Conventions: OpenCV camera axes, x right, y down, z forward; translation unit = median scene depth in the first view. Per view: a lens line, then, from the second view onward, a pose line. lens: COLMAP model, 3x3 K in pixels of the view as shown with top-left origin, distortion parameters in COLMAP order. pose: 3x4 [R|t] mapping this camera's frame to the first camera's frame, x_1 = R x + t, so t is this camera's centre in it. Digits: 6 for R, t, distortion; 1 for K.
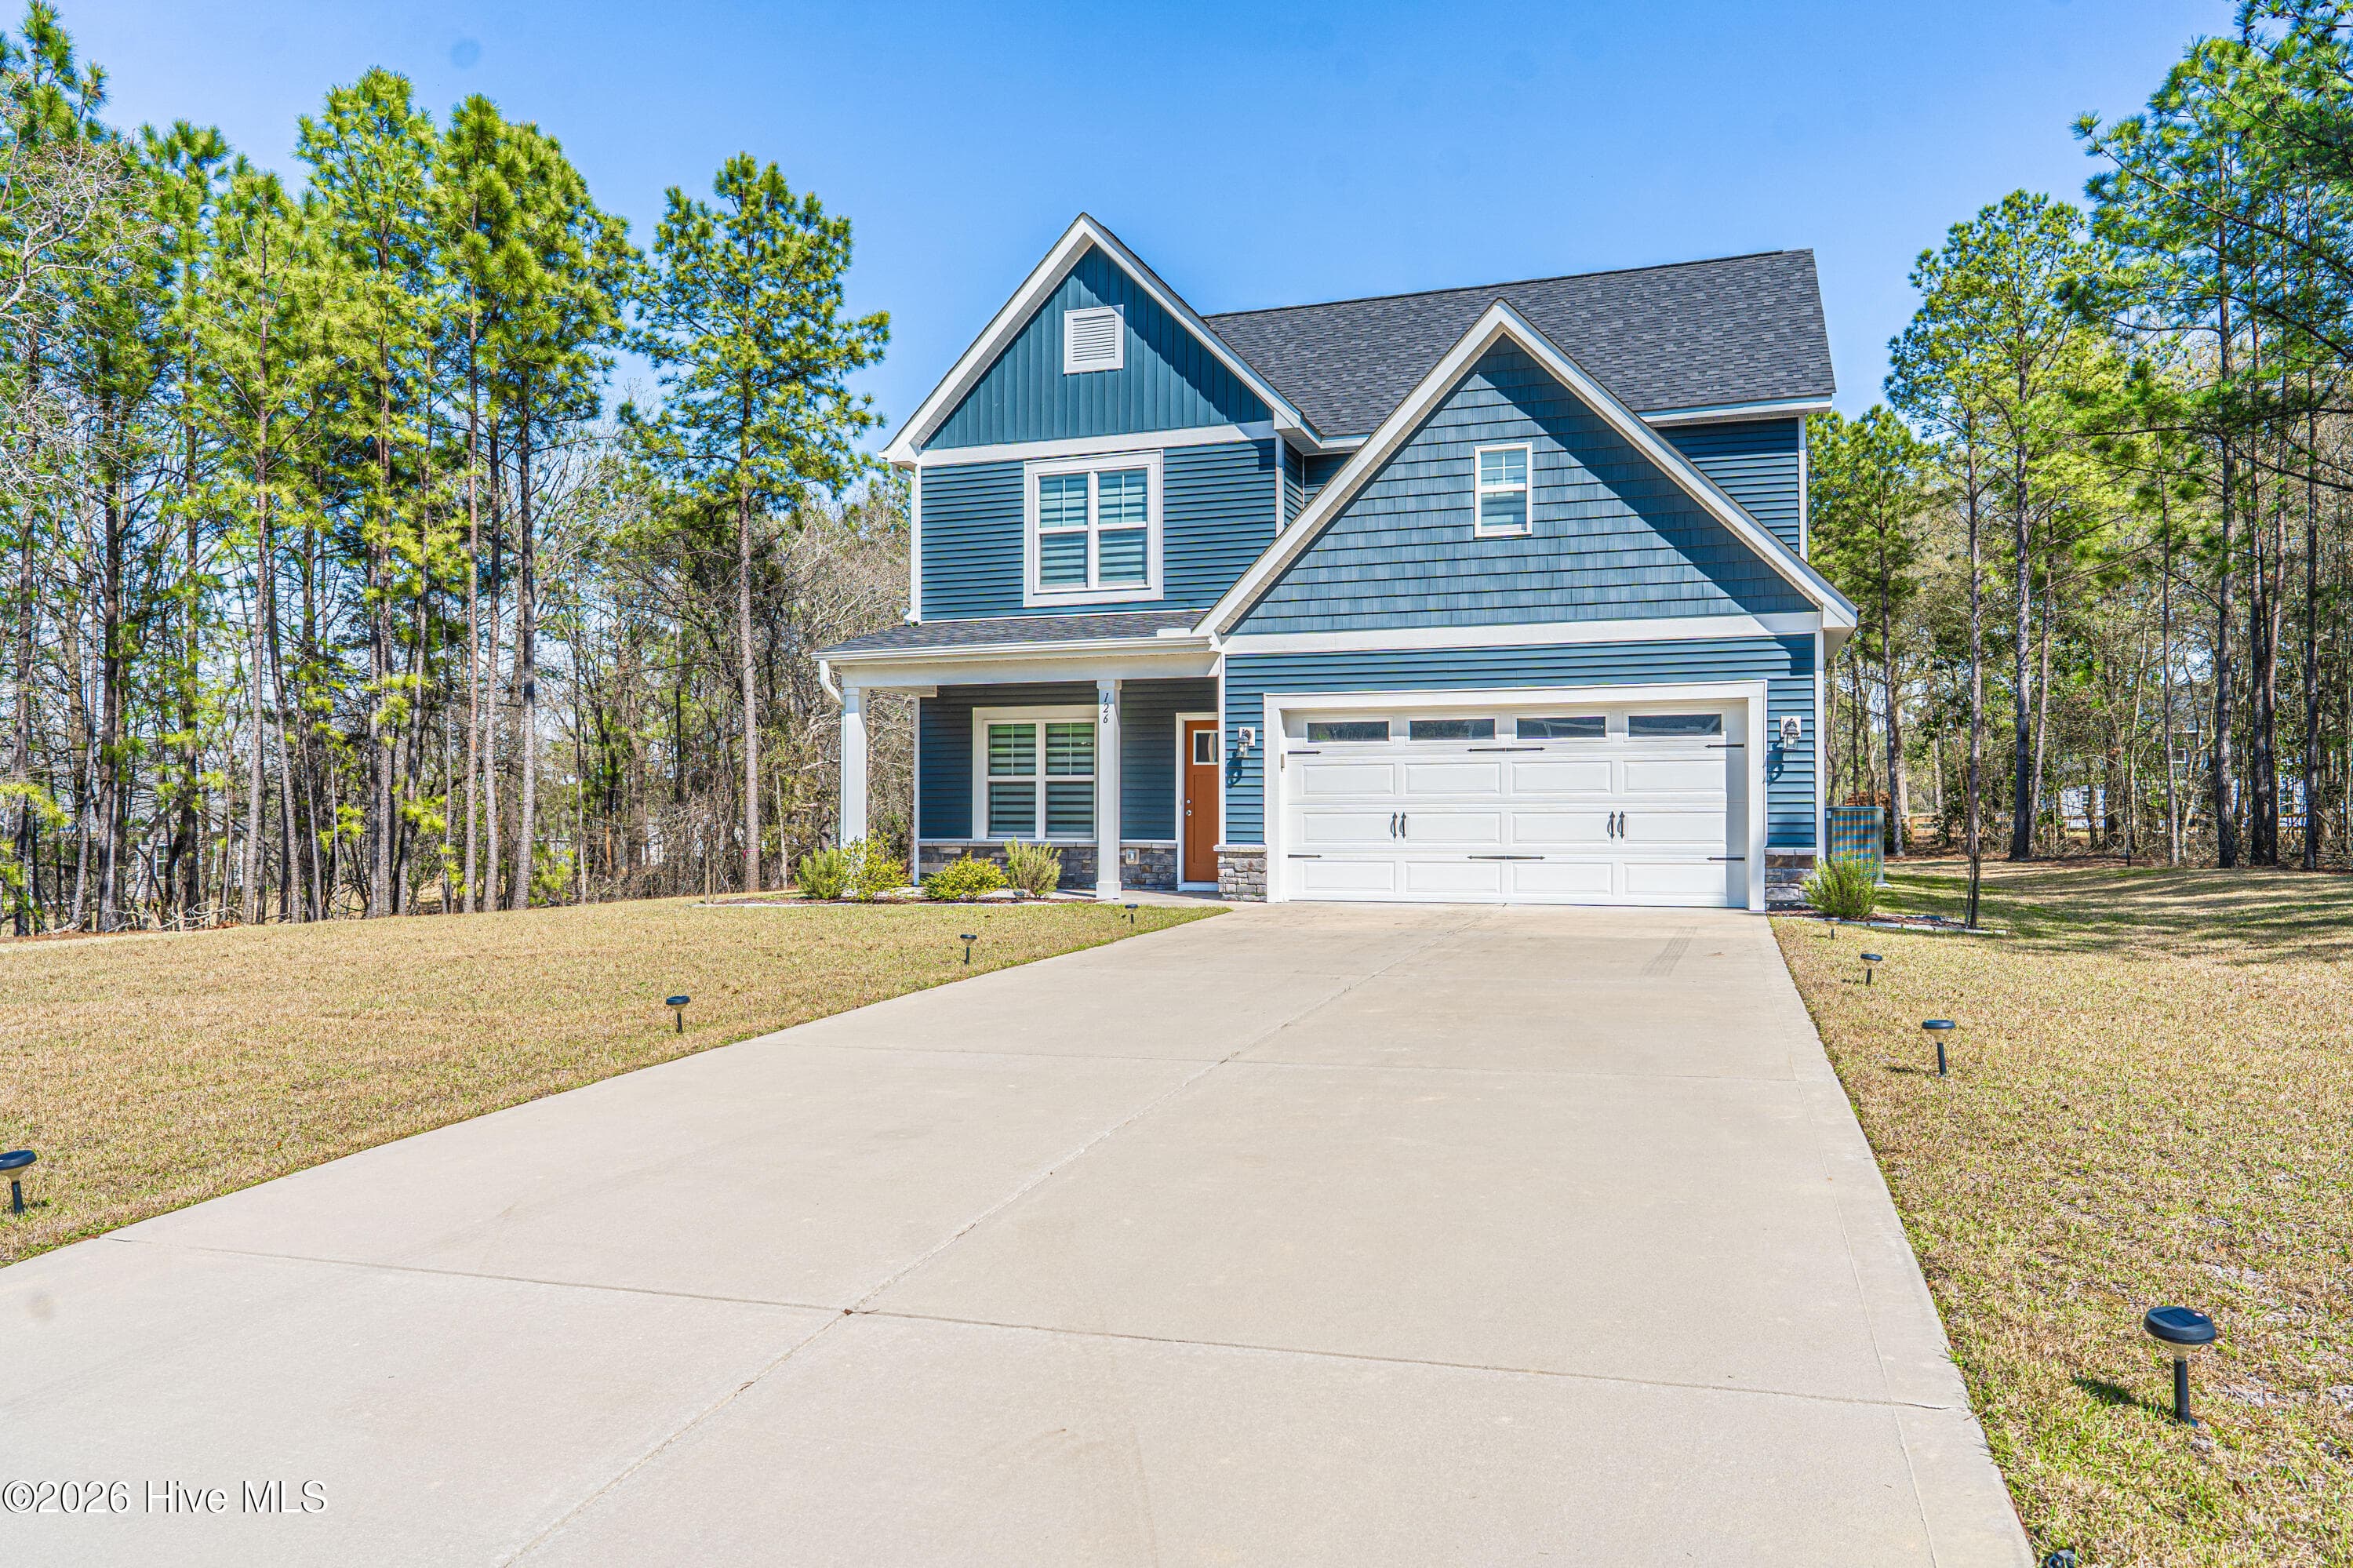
lens RADIAL K [[1577.3, 0, 1166.7], [0, 1577.3, 782.4], [0, 0, 1]] dist [0.004761, 0.009335]
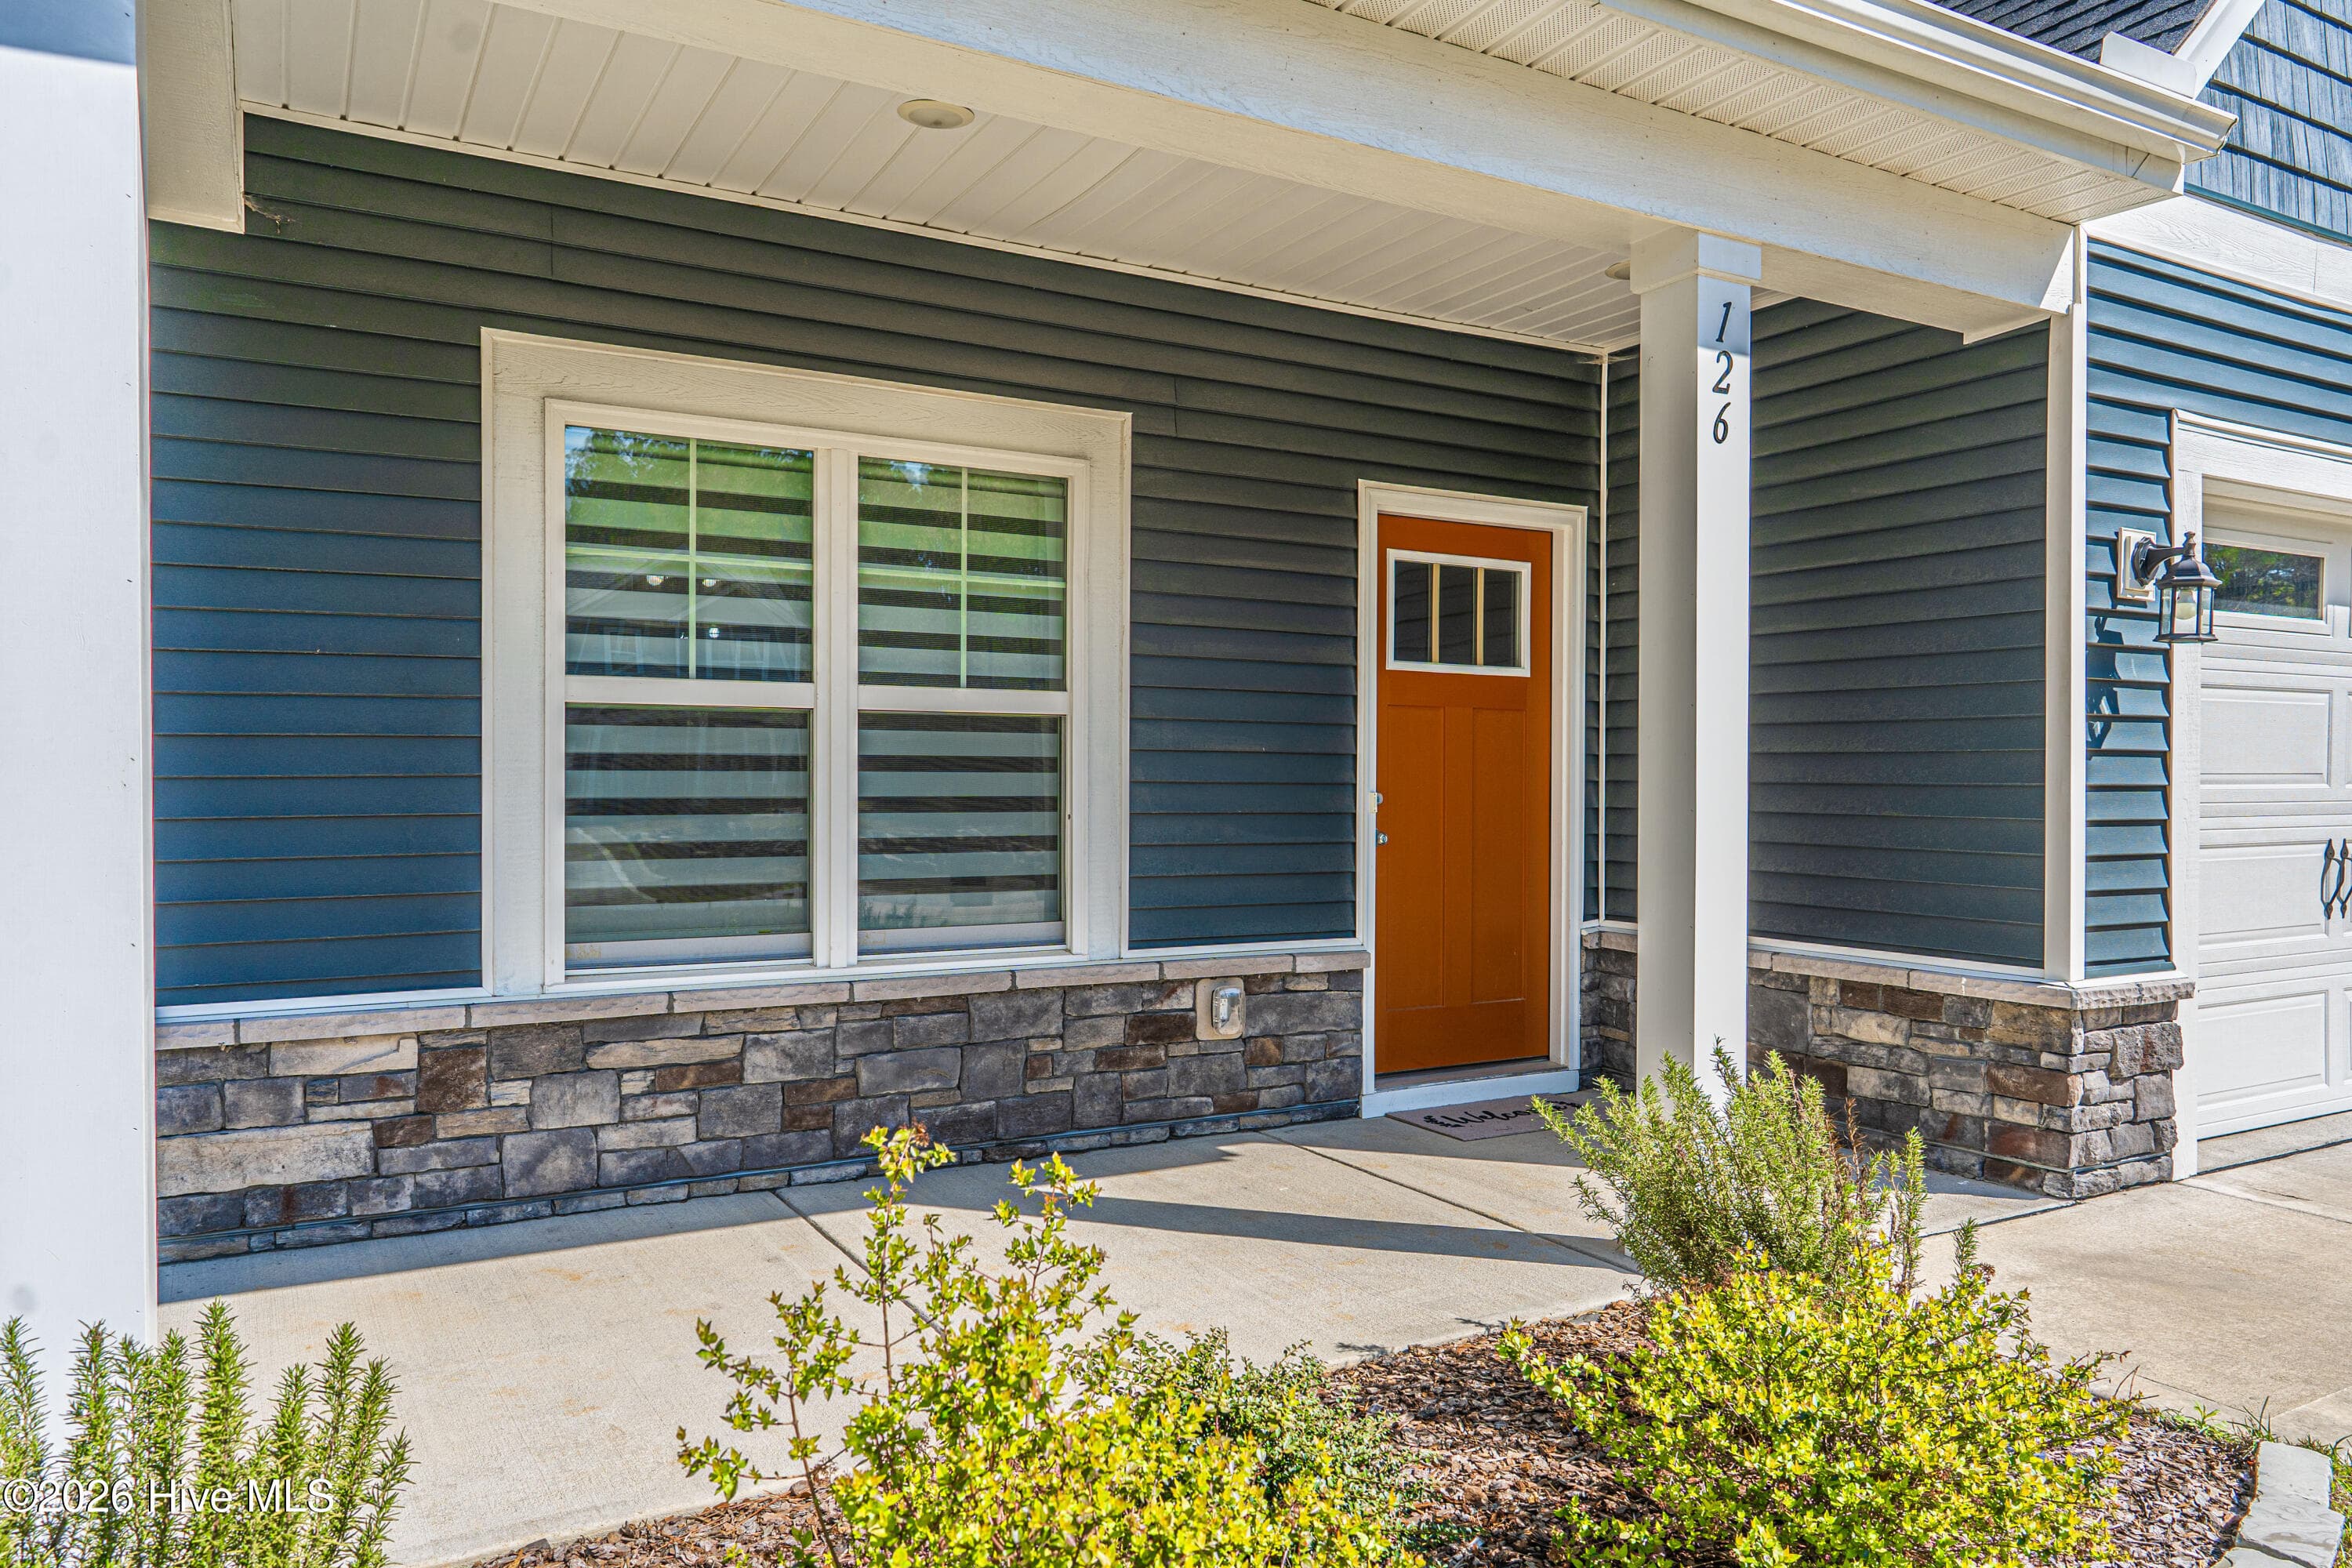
lens RADIAL K [[1606.4, 0, 1179.4], [0, 1606.4, 770.3], [0, 0, 1]] dist [0.002177, 0.002413]
pose [[0.659624, 0.005120, 0.751578, -0.238313], [-0.016186, 0.999842, 0.007395, 0.005812], [-0.751421, -0.017043, 0.659603, 0.877696]]
